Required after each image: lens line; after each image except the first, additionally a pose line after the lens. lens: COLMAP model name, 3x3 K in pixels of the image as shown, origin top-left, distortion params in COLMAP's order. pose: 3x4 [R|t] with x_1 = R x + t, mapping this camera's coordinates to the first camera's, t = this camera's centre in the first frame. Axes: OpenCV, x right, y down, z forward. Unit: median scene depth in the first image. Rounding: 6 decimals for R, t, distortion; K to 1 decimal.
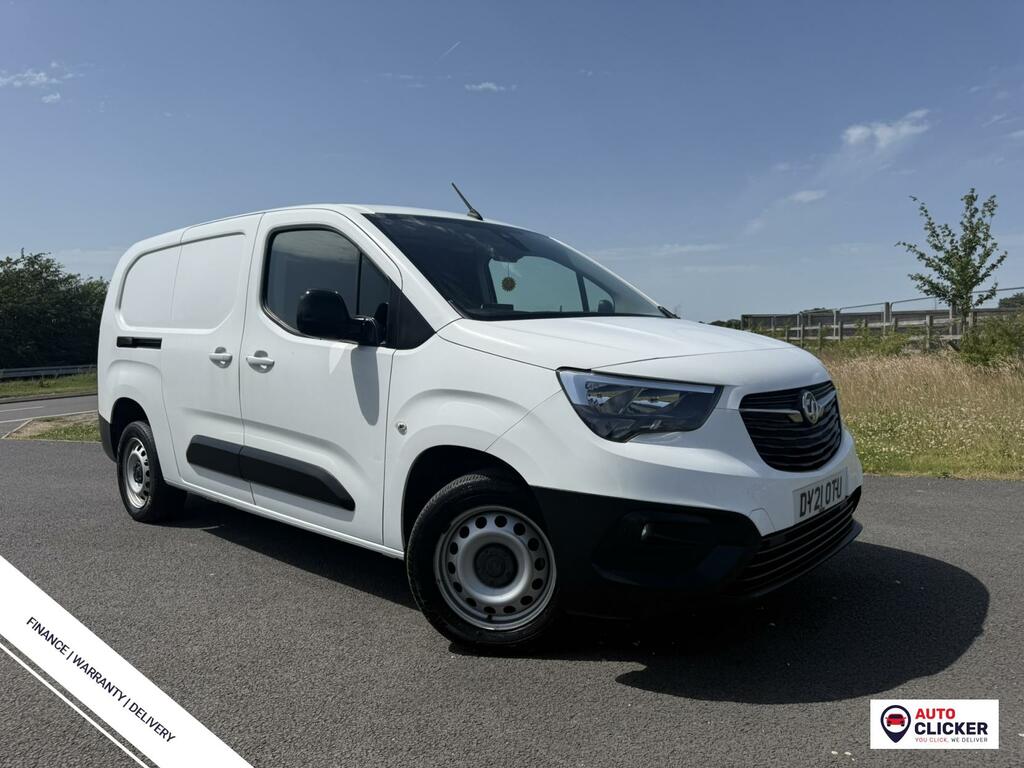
lens RADIAL K [[802.1, 0, 512.0], [0, 802.1, 384.0], [0, 0, 1]] dist [0.005012, -0.001202]
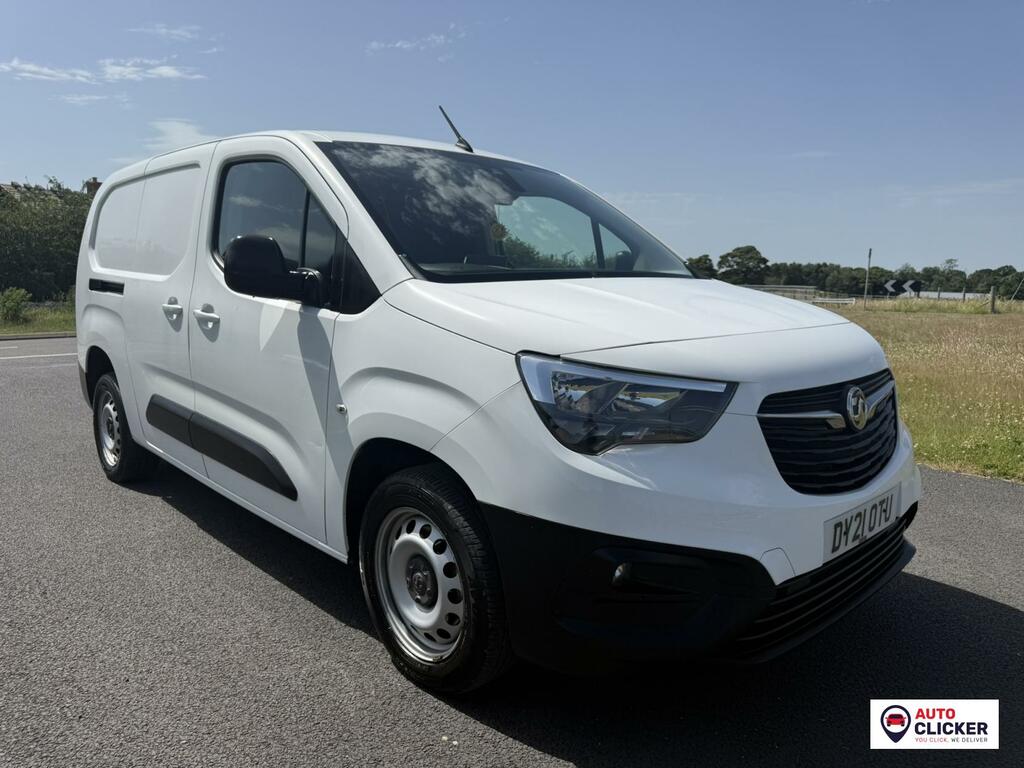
lens RADIAL K [[791.6, 0, 506.8], [0, 791.6, 399.8], [0, 0, 1]] dist [-0.004649, -0.002227]
pose [[0.996516, 0.036110, -0.075178, 0.088983], [-0.028354, 0.994402, 0.101791, -0.043084], [0.078433, -0.099304, 0.991961, 0.211843]]
